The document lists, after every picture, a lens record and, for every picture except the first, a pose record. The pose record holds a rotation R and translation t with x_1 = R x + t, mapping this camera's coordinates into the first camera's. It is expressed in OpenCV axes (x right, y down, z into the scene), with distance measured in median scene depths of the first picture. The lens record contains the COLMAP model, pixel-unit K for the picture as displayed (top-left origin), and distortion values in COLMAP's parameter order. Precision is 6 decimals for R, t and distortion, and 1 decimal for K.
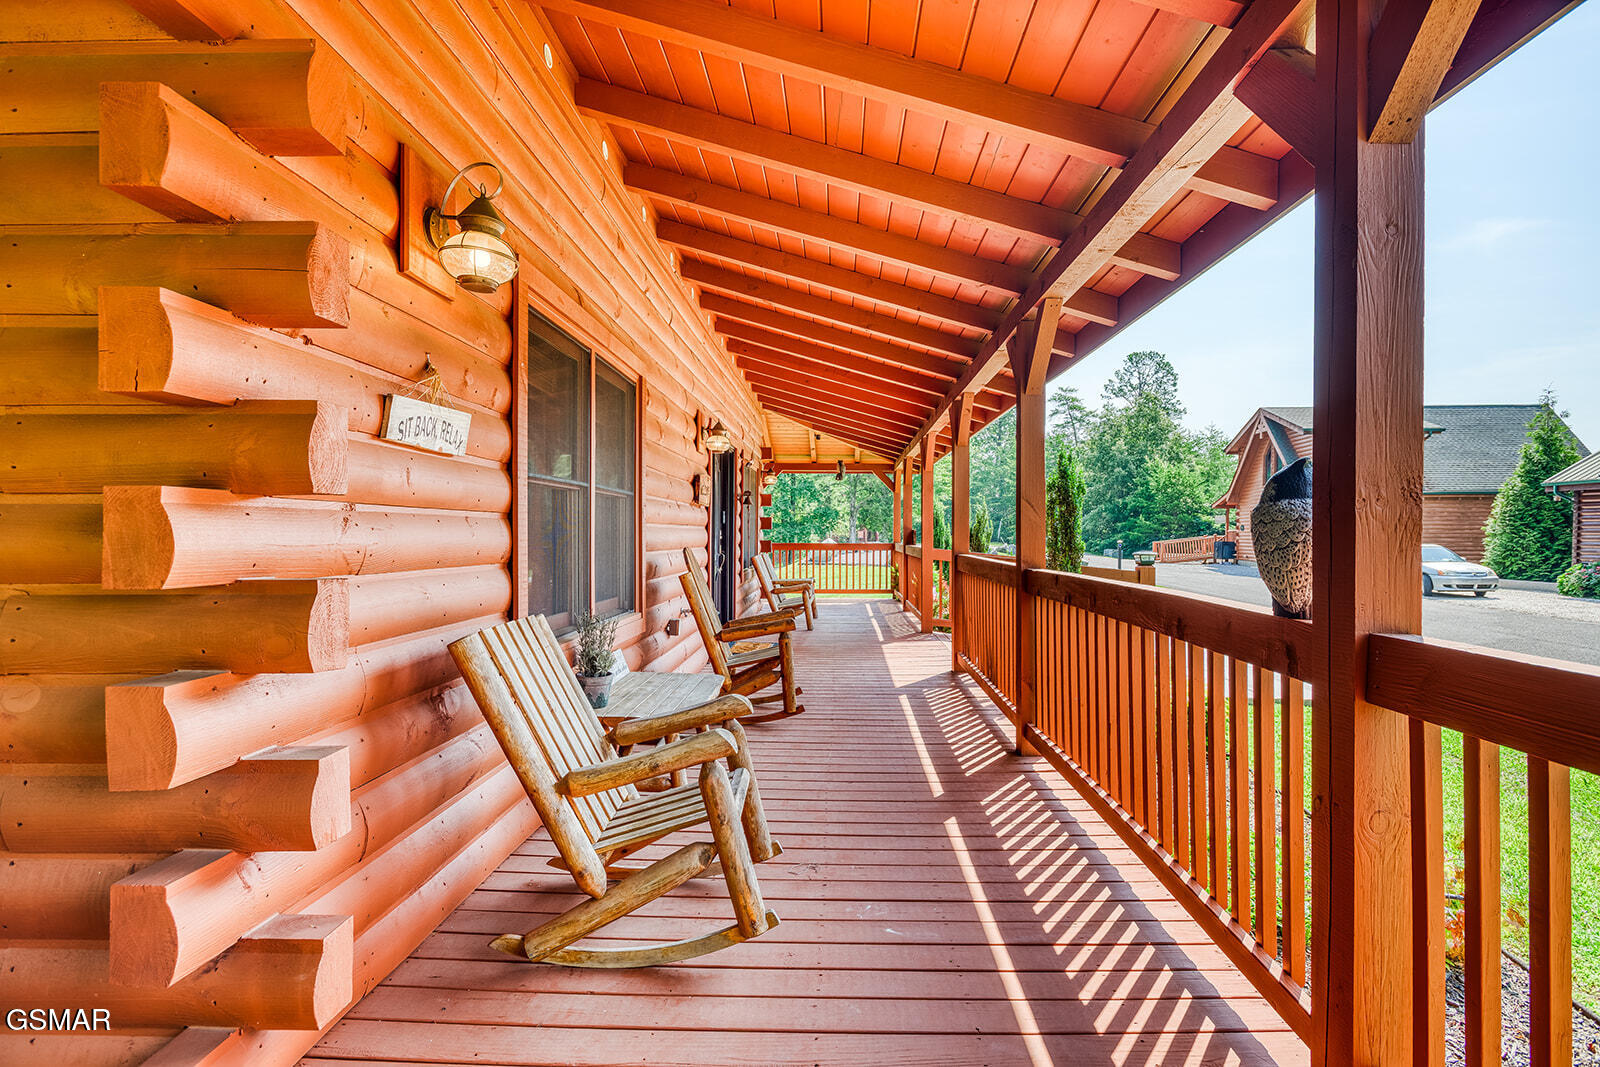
lens RADIAL K [[783.6, 0, 809.4], [0, 783.6, 537.3], [0, 0, 1]] dist [-0.002199, -0.000010]
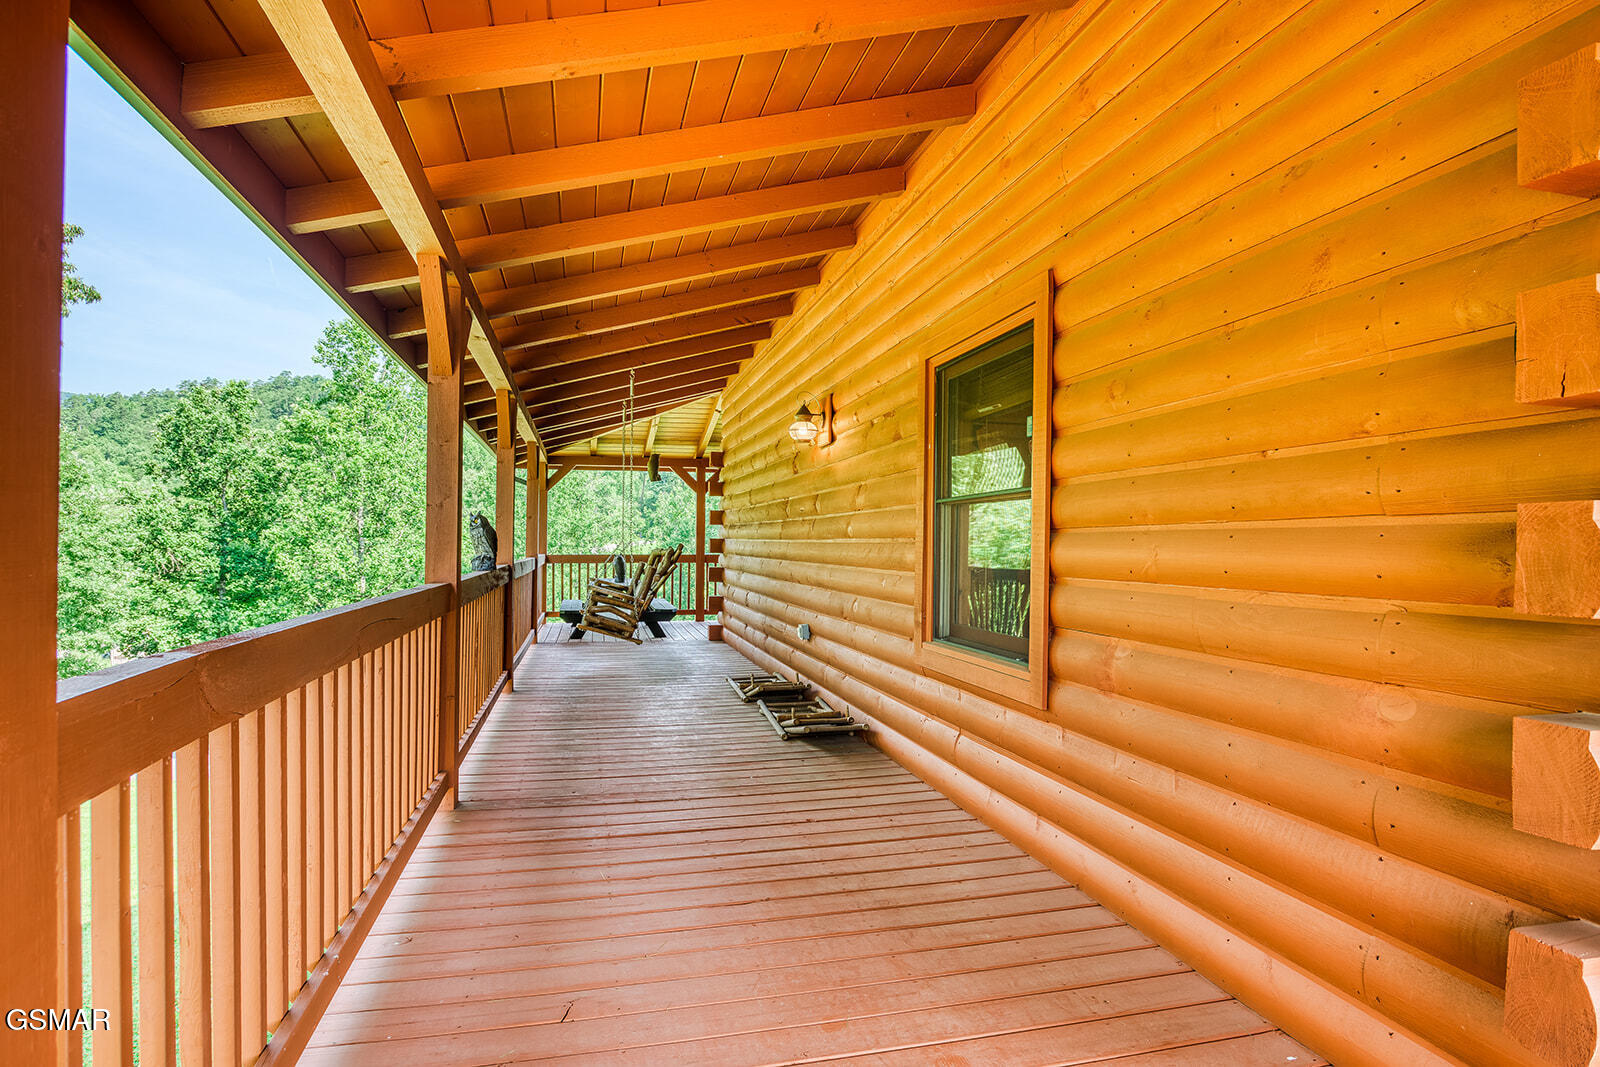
lens RADIAL K [[783.6, 0, 801.8], [0, 783.6, 536.6], [0, 0, 1]] dist [-0.002199, -0.000010]
pose [[0.288915, -0.009659, -0.957306, -0.236934], [-0.015989, 0.999761, -0.014913, 0.001982], [0.957221, 0.019615, 0.288692, -0.092527]]
